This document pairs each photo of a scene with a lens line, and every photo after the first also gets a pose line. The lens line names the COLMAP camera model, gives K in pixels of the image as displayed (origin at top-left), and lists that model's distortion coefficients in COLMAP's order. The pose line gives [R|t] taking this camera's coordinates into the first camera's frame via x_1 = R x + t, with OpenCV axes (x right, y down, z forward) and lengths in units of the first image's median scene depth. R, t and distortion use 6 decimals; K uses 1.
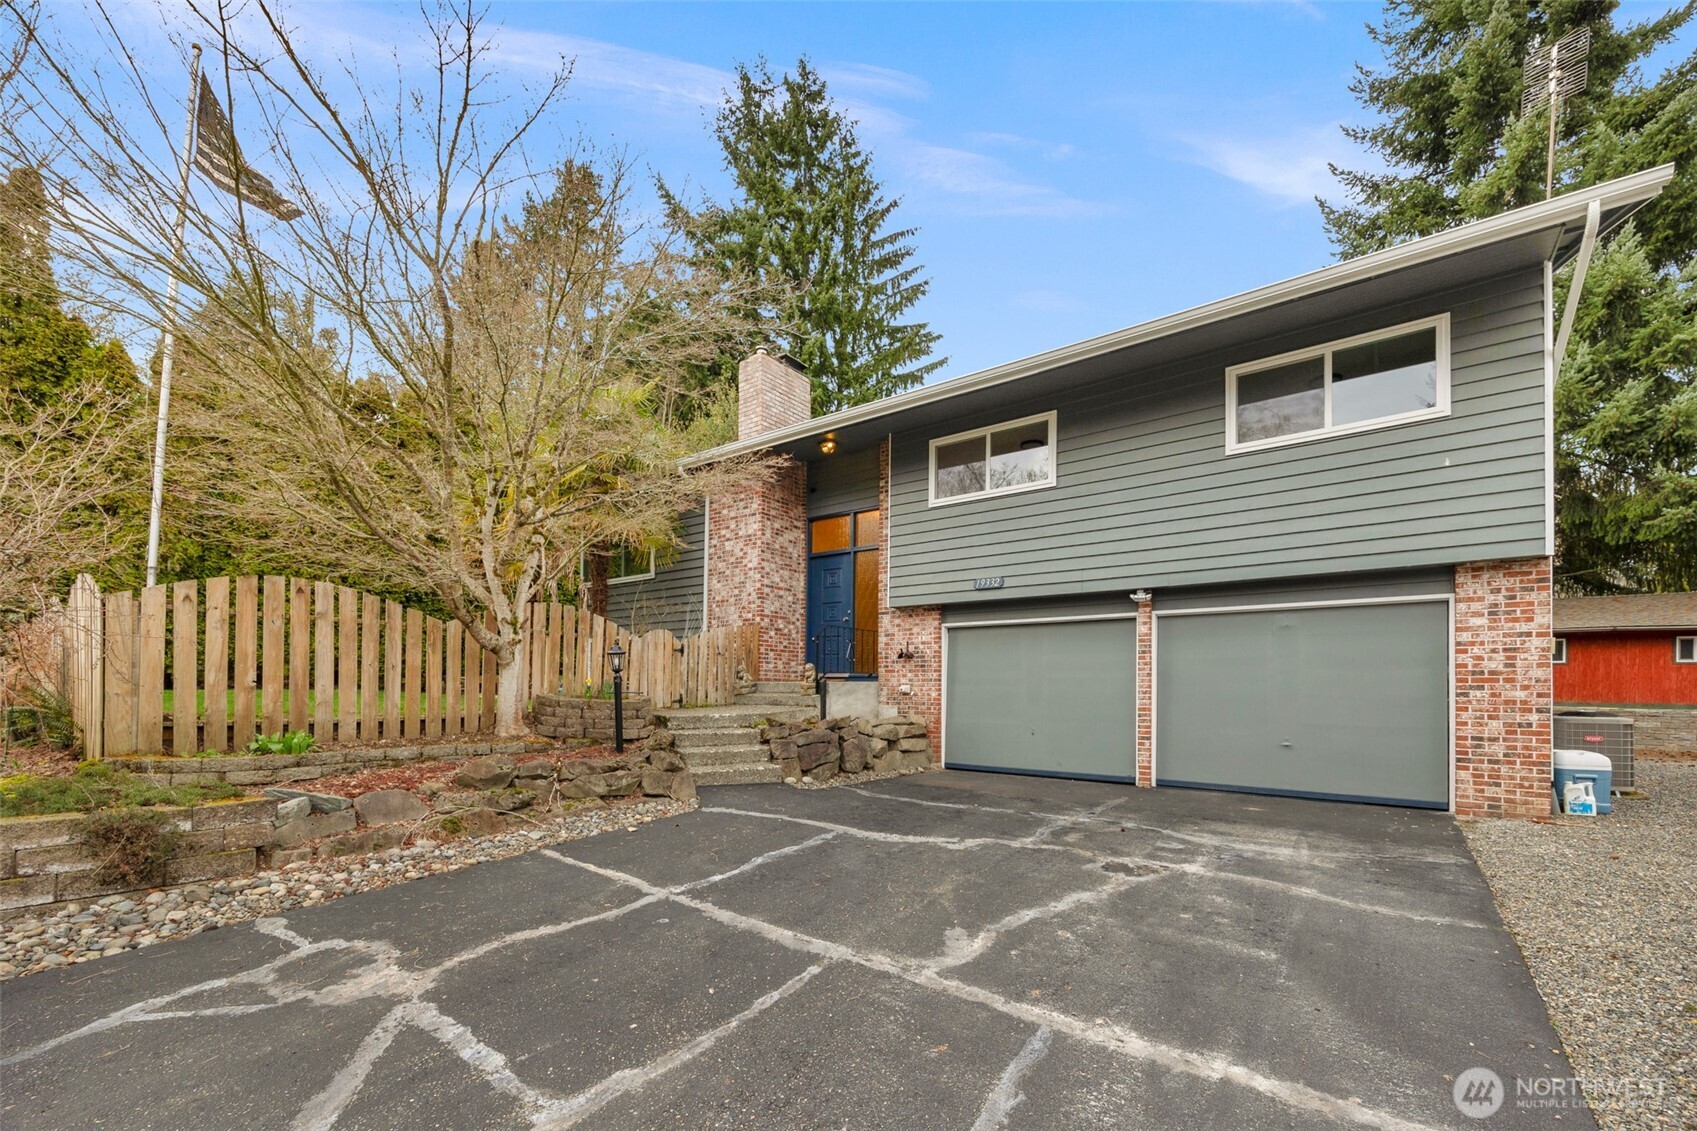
lens RADIAL K [[675.0, 0, 911.4], [0, 675.0, 675.8], [0, 0, 1]] dist [-0.016612, -0.000122]
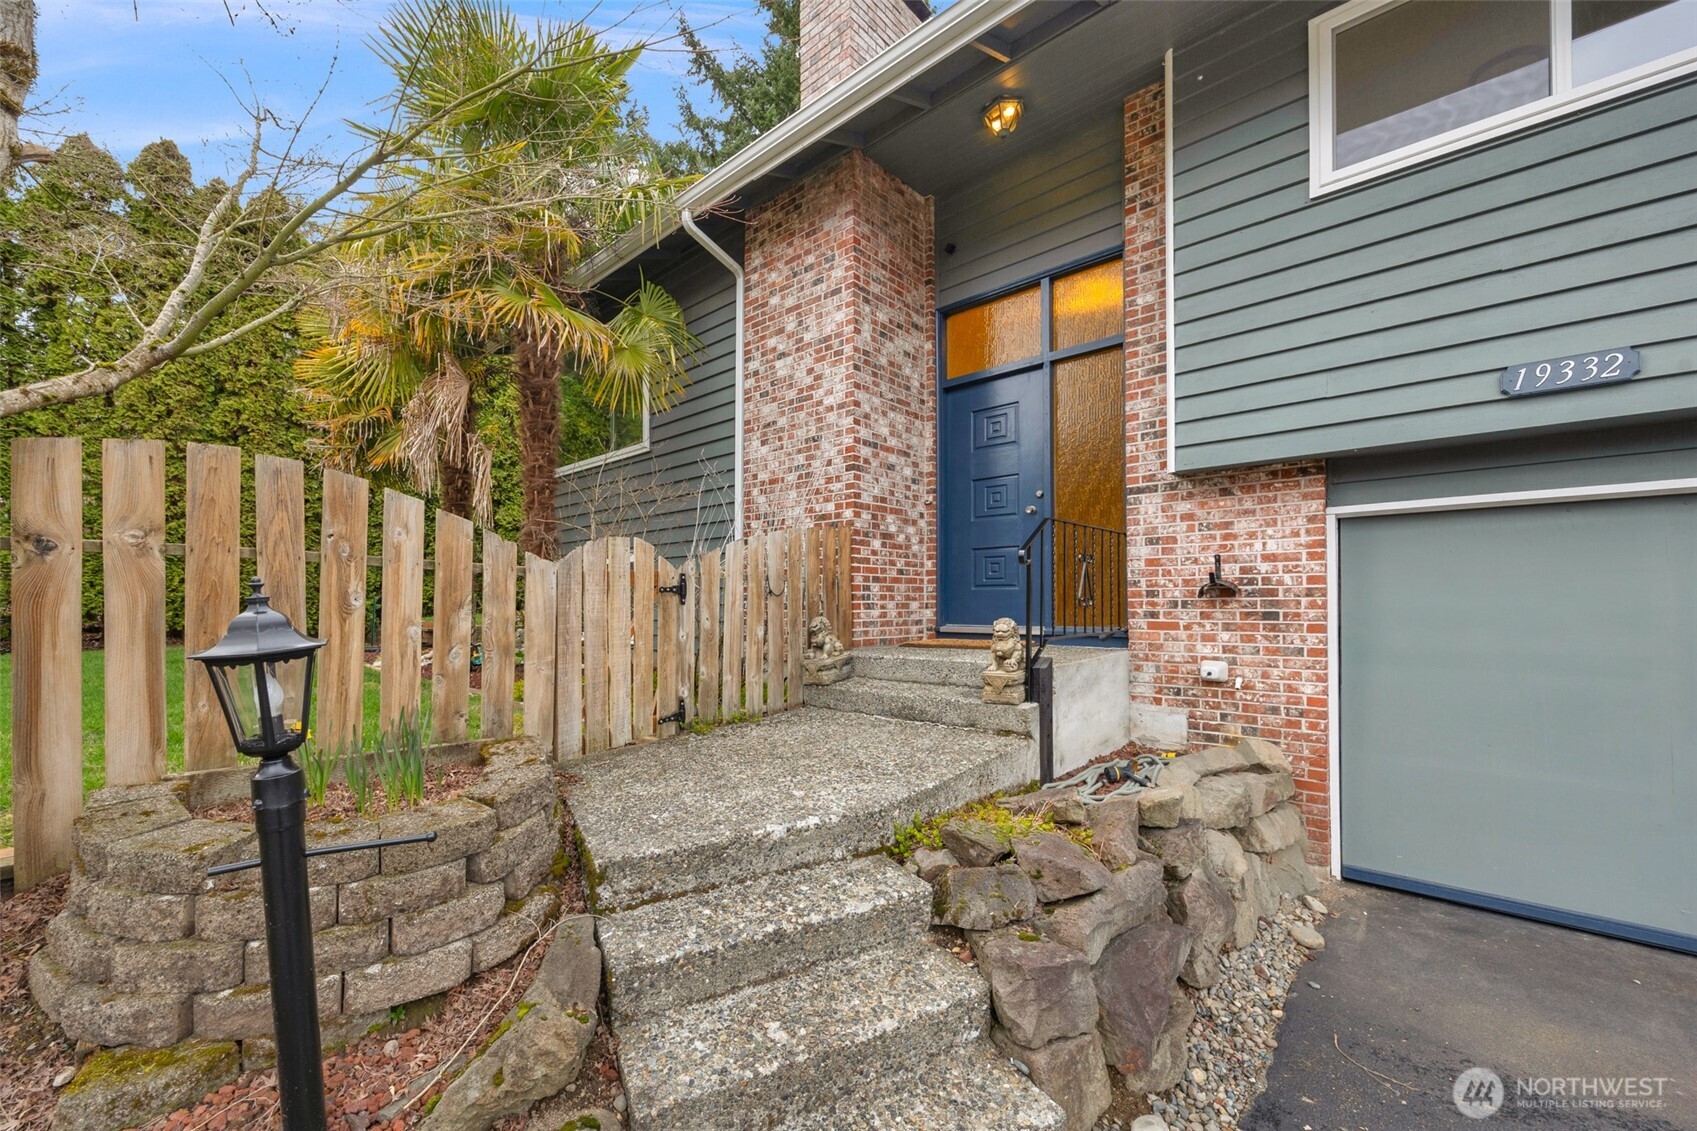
lens RADIAL K [[675.0, 0, 843.7], [0, 675.0, 579.1], [0, 0, 1]] dist [-0.016612, -0.000122]
pose [[0.988908, -0.017183, -0.147529, -0.162923], [0.014705, 0.999732, -0.017867, -0.030757], [0.147797, 0.015499, 0.988896, 0.540723]]
